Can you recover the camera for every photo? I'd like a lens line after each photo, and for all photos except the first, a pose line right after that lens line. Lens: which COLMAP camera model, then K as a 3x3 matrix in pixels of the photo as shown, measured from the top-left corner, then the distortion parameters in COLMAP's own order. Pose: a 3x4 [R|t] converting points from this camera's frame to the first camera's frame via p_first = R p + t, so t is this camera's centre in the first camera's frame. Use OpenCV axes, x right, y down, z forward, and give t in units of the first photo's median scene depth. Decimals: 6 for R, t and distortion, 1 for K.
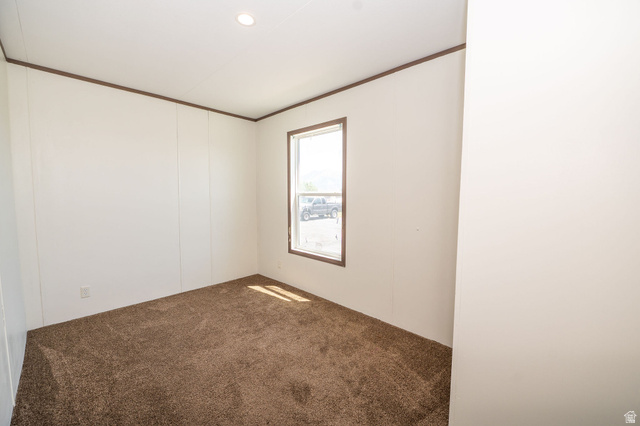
lens RADIAL K [[255.4, 0, 318.4], [0, 255.4, 213.4], [0, 0, 1]] dist [-0.013744, -0.000271]
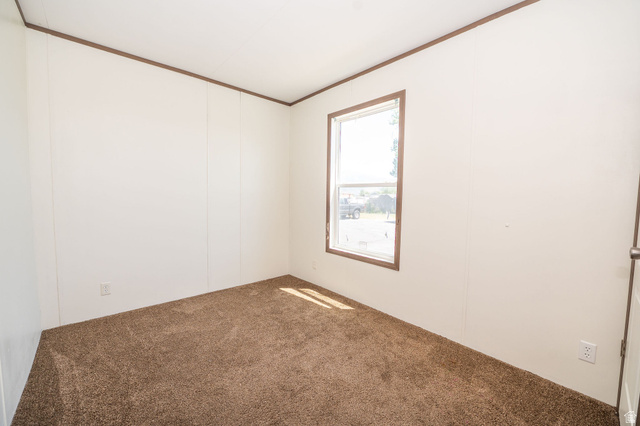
lens RADIAL K [[262.5, 0, 321.0], [0, 262.5, 211.5], [0, 0, 1]] dist [-0.012693, -0.000149]
pose [[0.996667, 0.017279, -0.079729, -0.097114], [-0.017734, 0.999830, -0.004995, 0.029030], [0.079629, 0.006392, 0.996804, 0.144231]]
